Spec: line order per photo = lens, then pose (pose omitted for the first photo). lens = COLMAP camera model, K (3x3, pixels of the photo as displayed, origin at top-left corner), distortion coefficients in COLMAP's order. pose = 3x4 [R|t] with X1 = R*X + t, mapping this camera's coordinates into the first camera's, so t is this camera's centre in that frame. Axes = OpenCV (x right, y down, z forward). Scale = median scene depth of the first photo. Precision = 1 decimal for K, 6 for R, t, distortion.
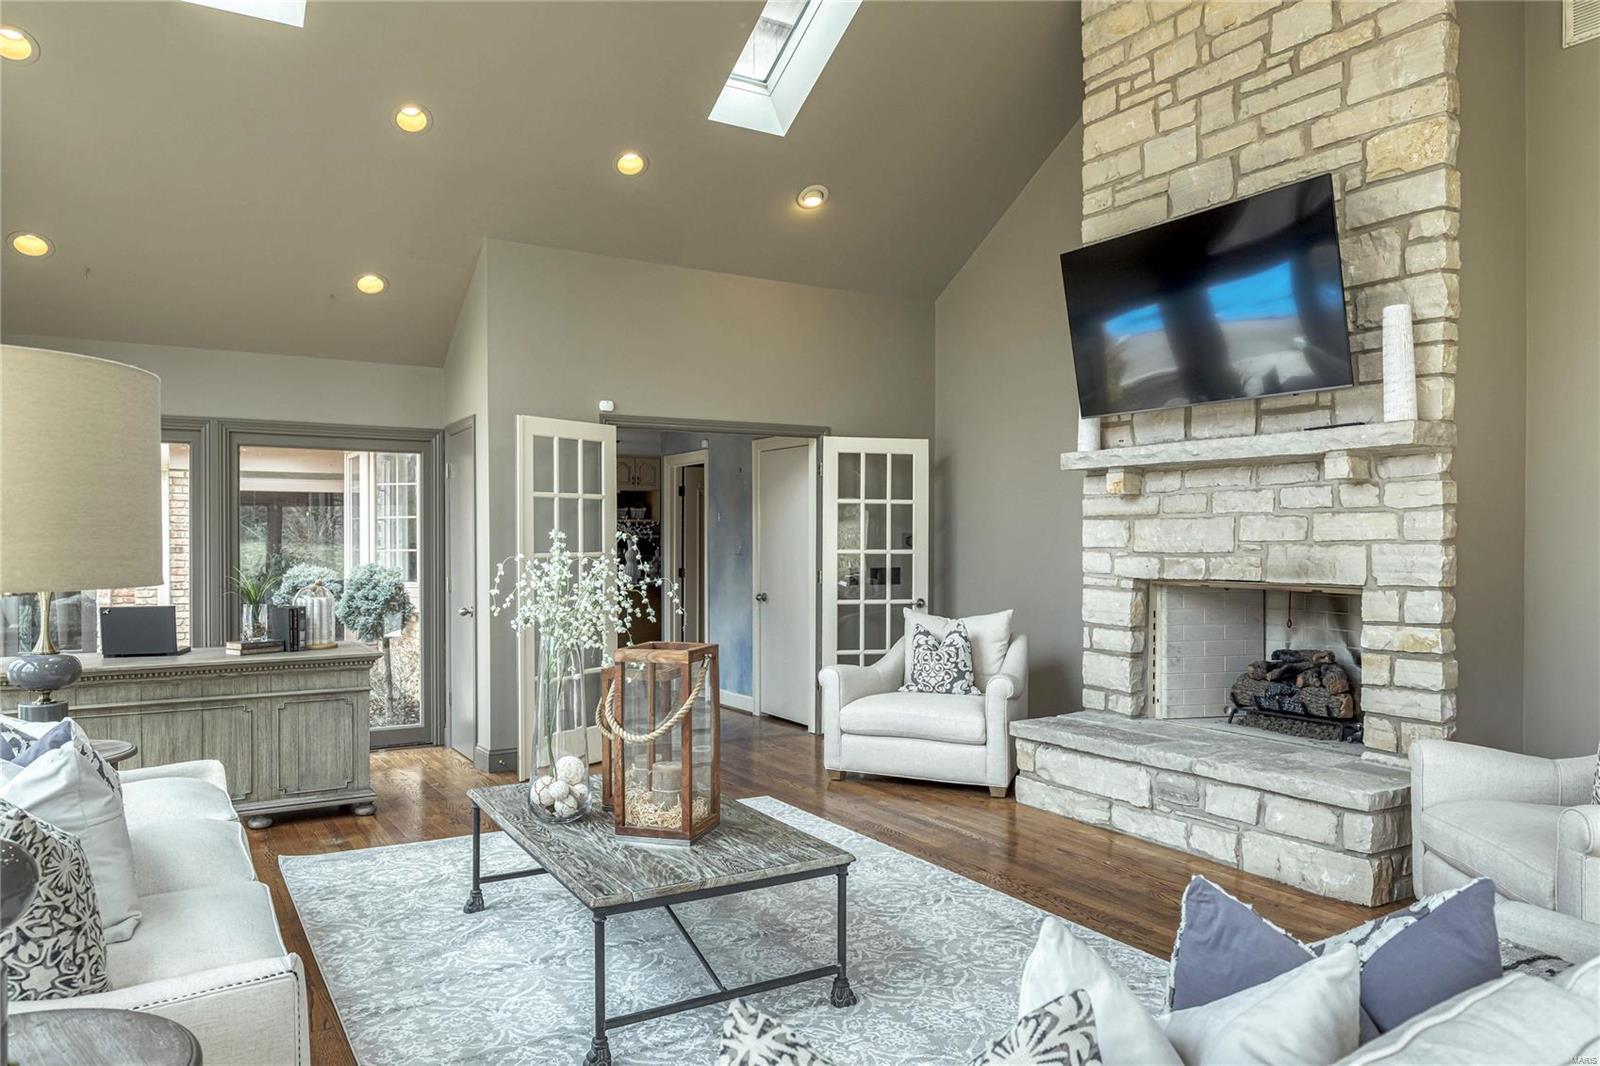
lens RADIAL K [[1089.5, 0, 797.9], [0, 1089.5, 554.9], [0, 0, 1]] dist [0.050113, 0.000314]
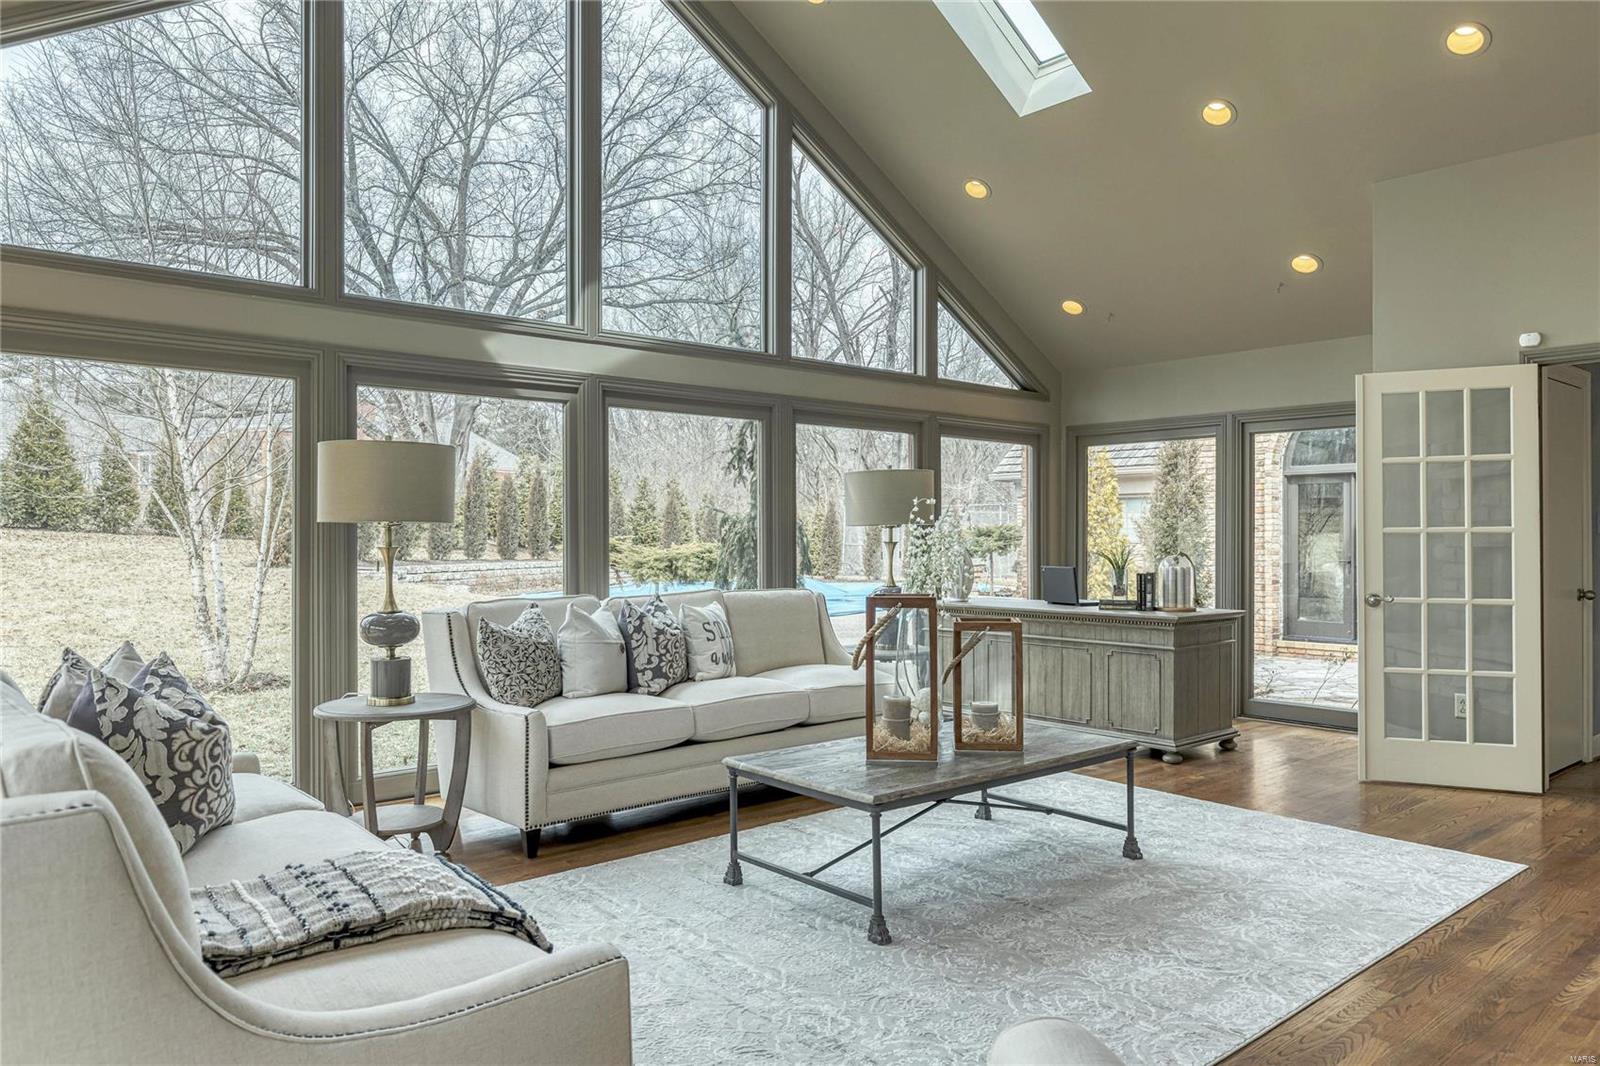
lens RADIAL K [[1141.2, 0, 794.6], [0, 1141.2, 516.4], [0, 0, 1]] dist [0.000332, 0.001517]
pose [[0.152459, -0.008090, -0.988277, 0.729544], [-0.002208, 0.999961, -0.008526, -0.002520], [0.988307, 0.003482, 0.152436, 0.467768]]
